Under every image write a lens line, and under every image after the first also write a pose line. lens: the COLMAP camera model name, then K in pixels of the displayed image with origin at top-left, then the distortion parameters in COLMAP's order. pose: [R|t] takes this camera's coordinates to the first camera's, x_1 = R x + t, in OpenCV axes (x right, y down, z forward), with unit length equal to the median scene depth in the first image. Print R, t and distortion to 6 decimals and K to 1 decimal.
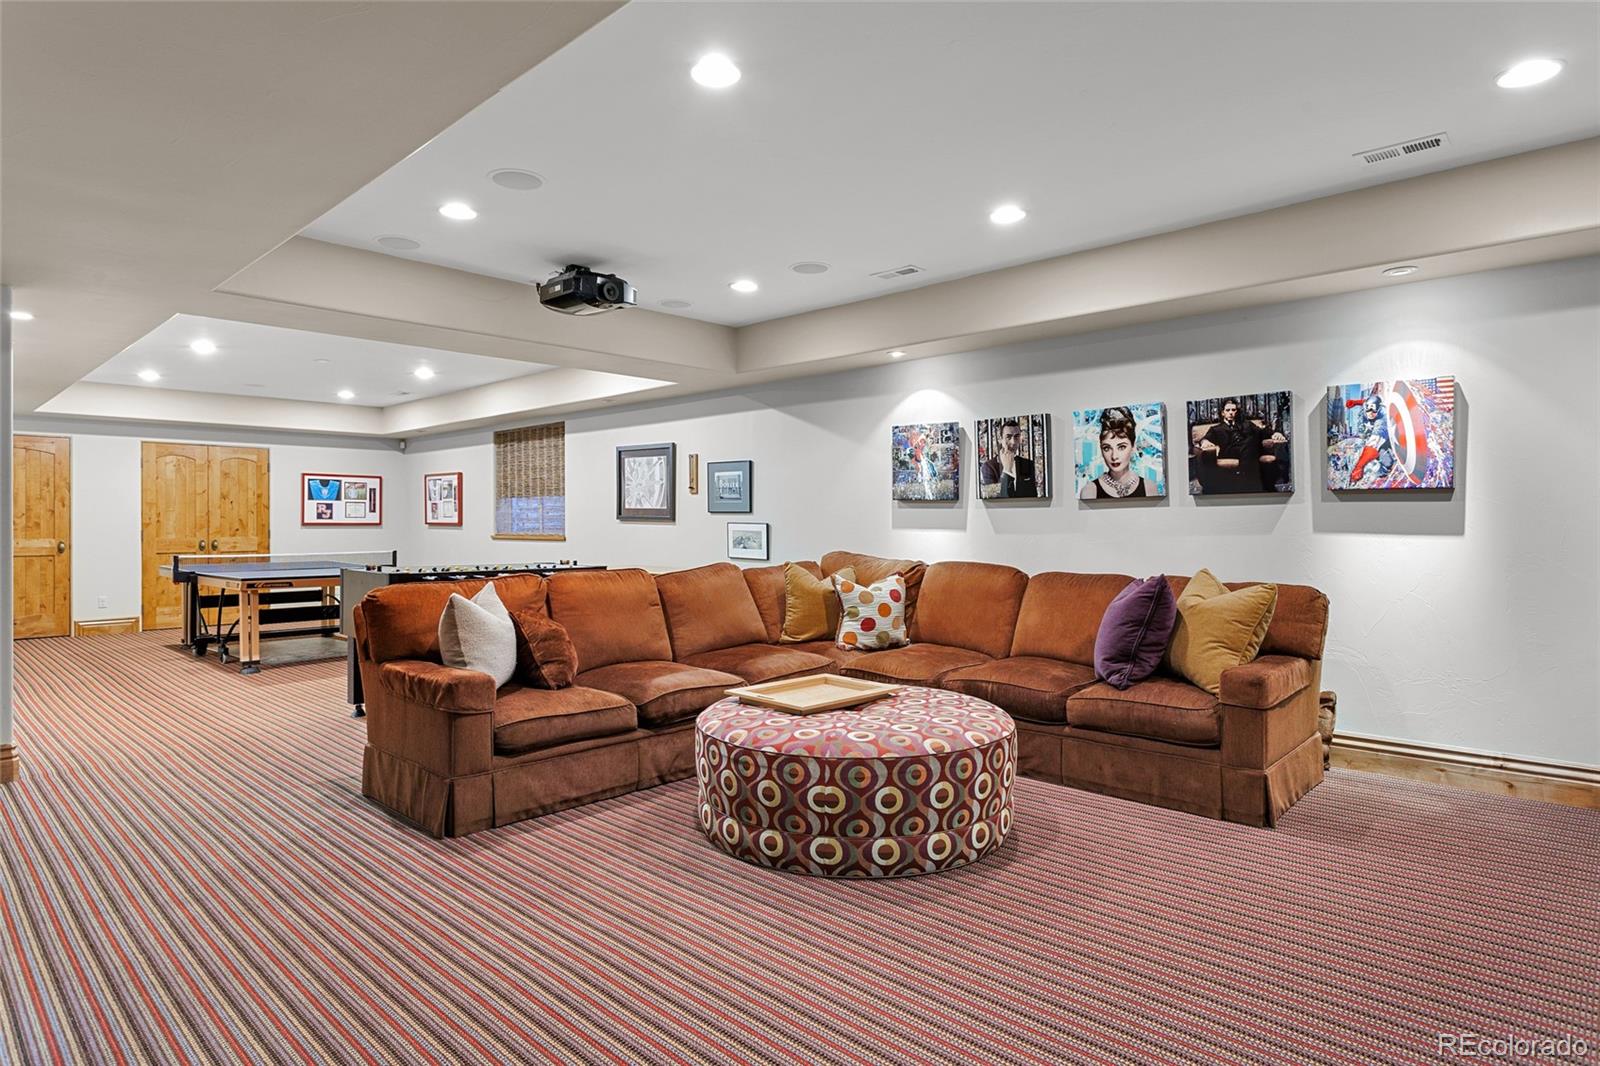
lens RADIAL K [[915.8, 0, 800.0], [0, 915.8, 533.0], [0, 0, 1]] dist [0.006503, 0.001491]
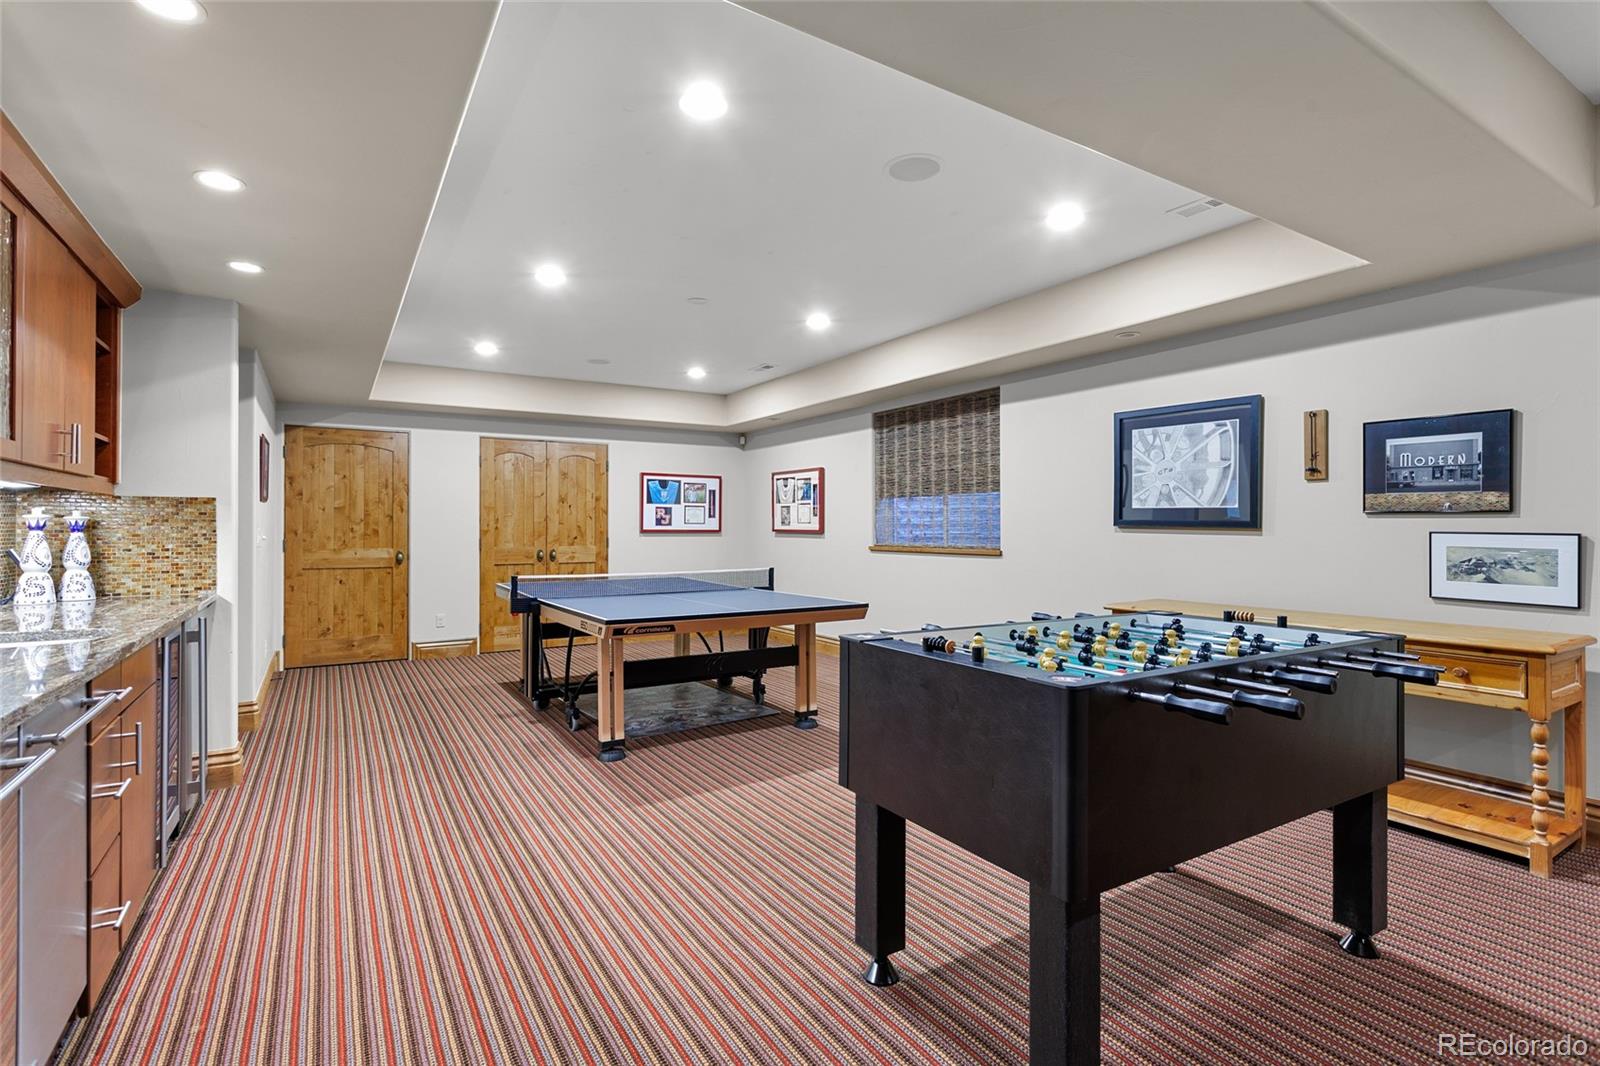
lens RADIAL K [[774.8, 0, 800.0], [0, 774.8, 533.0], [0, 0, 1]] dist [-0.001002, -0.000097]
pose [[0.970808, 0.001740, -0.239852, -0.247960], [-0.002851, 0.999987, -0.004284, -0.005940], [0.239842, 0.004843, 0.970800, 0.363873]]
